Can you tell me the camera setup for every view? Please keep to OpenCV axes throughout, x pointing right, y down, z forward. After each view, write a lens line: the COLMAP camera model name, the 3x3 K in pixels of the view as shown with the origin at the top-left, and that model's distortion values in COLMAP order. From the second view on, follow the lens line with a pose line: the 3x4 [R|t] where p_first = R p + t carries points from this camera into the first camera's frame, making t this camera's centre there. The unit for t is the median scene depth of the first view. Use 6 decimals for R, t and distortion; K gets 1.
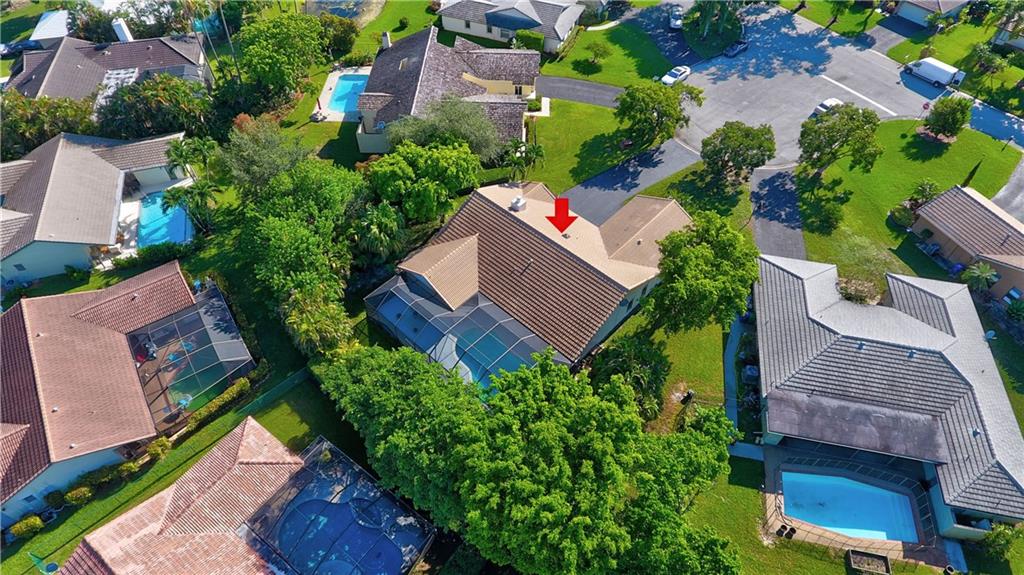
lens RADIAL K [[592.3, 0, 508.8], [0, 592.3, 284.6], [0, 0, 1]] dist [-0.005728, 0.000116]
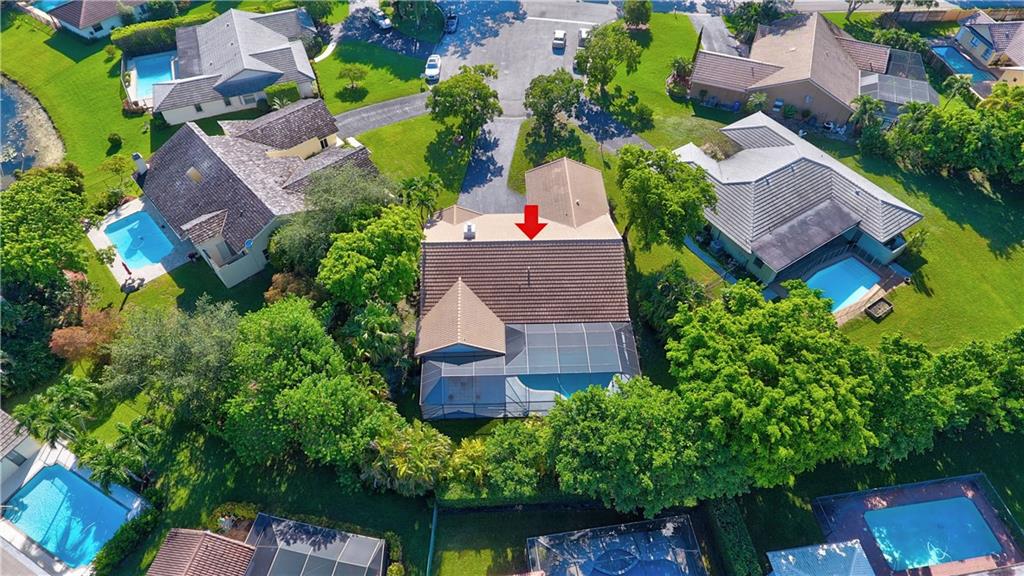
lens RADIAL K [[592.3, 0, 505.5], [0, 592.3, 288.1], [0, 0, 1]] dist [-0.005728, 0.000116]
pose [[0.711838, -0.544031, 0.444204, -0.380022], [0.541919, 0.827764, 0.145363, -0.150446], [-0.446779, 0.137248, 0.884054, 0.116558]]
